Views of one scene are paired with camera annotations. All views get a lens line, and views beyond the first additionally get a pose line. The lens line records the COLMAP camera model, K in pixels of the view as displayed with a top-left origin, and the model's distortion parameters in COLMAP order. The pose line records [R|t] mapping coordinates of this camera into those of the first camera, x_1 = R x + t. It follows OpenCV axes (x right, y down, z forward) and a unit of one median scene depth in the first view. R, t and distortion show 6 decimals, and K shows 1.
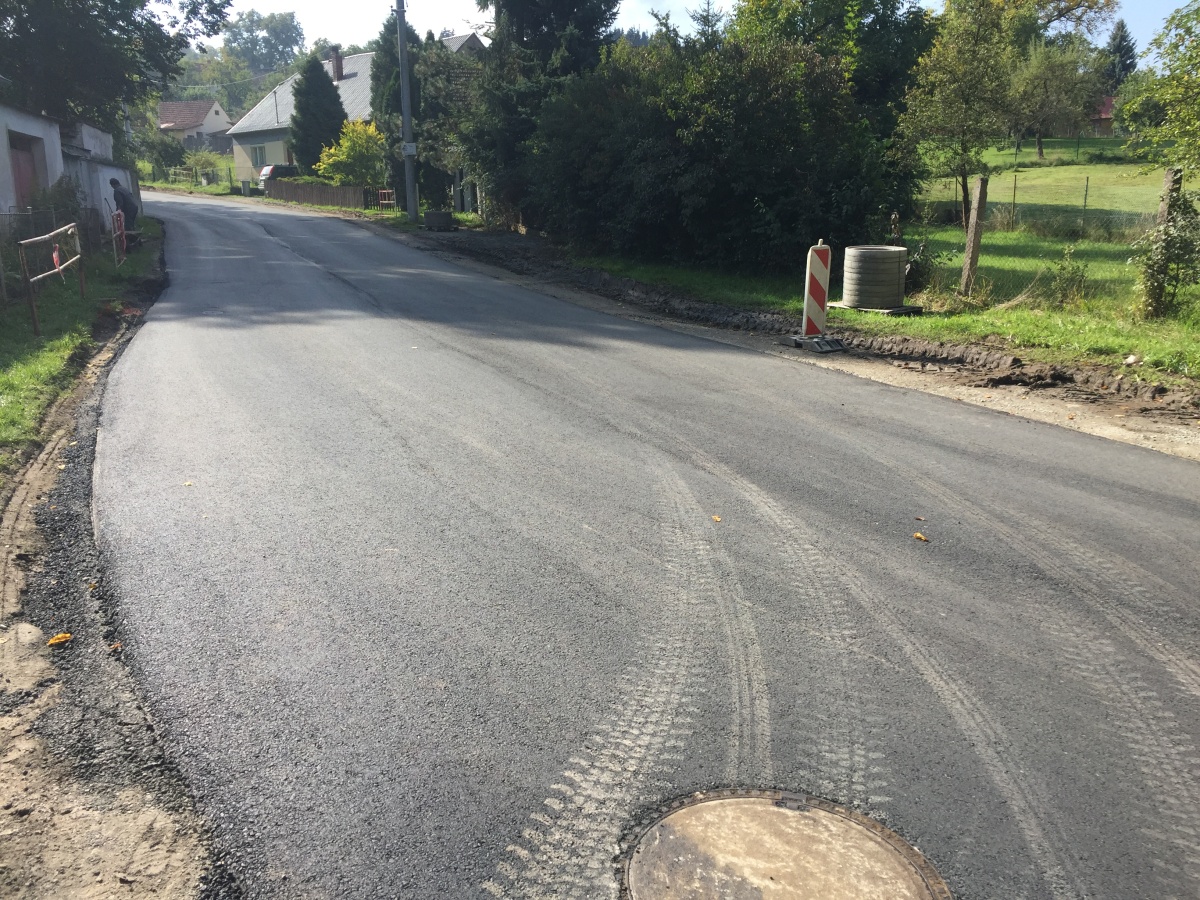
lens RADIAL K [[1015.8, 0, 591.4], [0, 1015.8, 453.6], [0, 0, 1]] dist [0.036121, -0.013301]
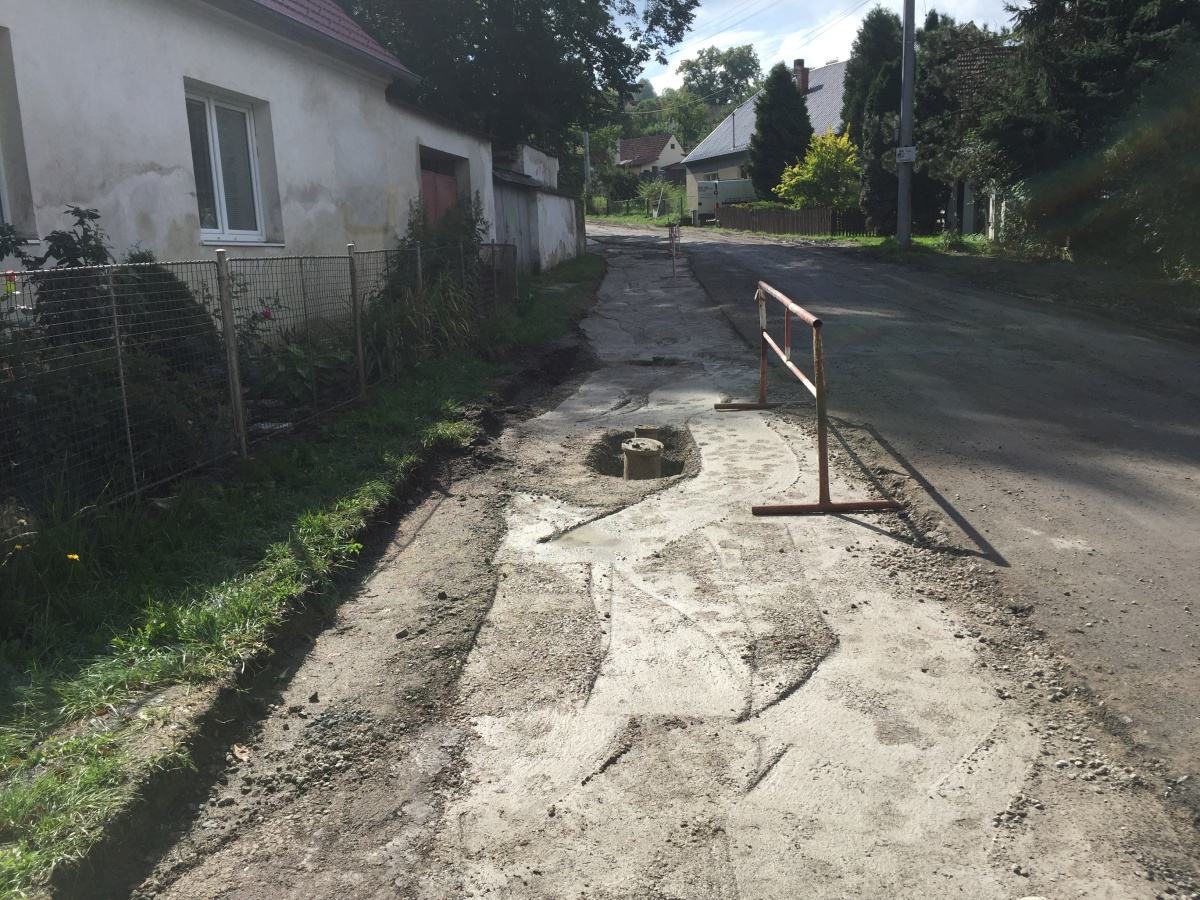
lens RADIAL K [[1015.8, 0, 598.6], [0, 1015.8, 444.7], [0, 0, 1]] dist [0.036121, -0.013301]
pose [[0.918112, 0.052833, -0.392784, -0.052730], [-0.066232, 0.997591, -0.020629, -0.033777], [0.390748, 0.044954, 0.919399, 0.143541]]
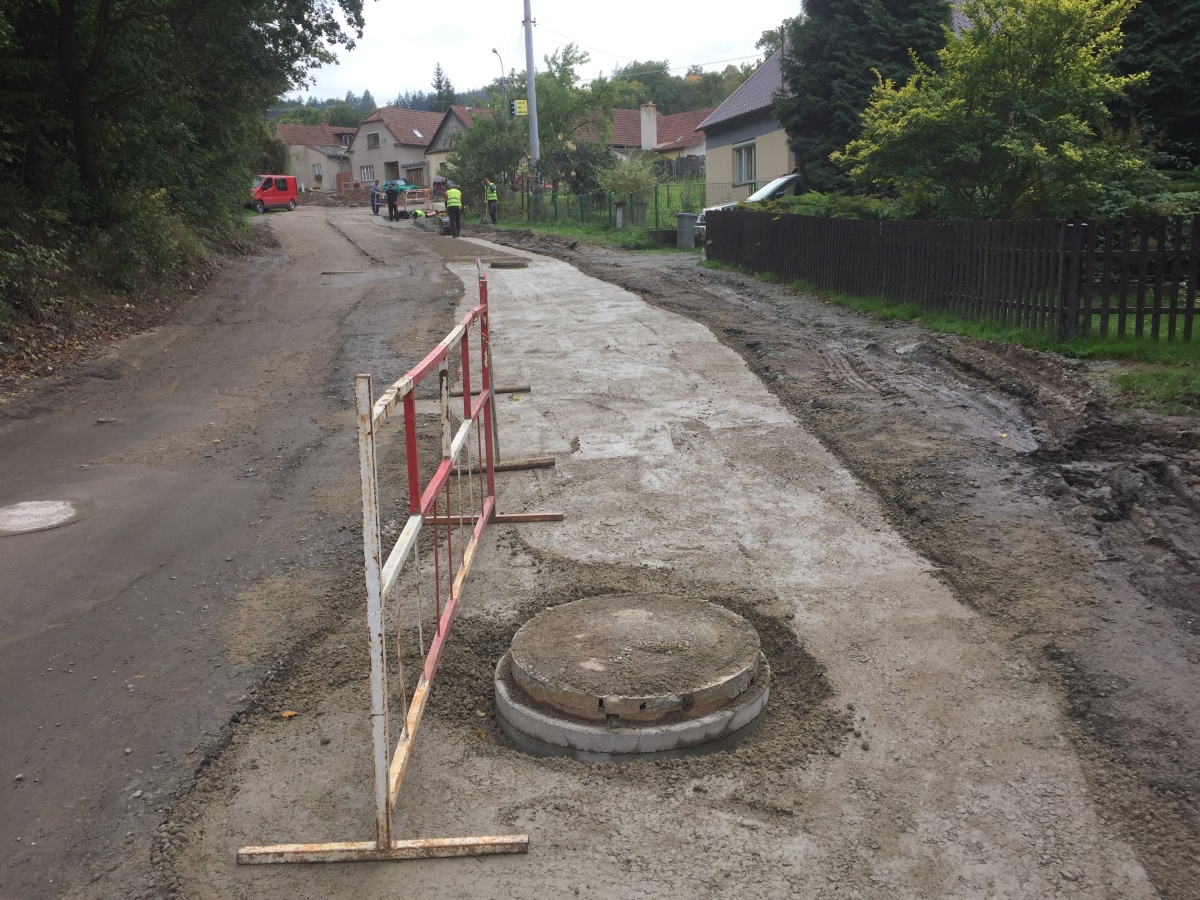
lens RADIAL K [[1015.8, 0, 601.6], [0, 1015.8, 449.0], [0, 0, 1]] dist [0.036121, -0.013301]
pose [[0.880947, 0.085652, -0.465398, -0.178496], [-0.100887, 0.994867, -0.007872, -0.178883], [0.462335, 0.053887, 0.885067, 0.679655]]
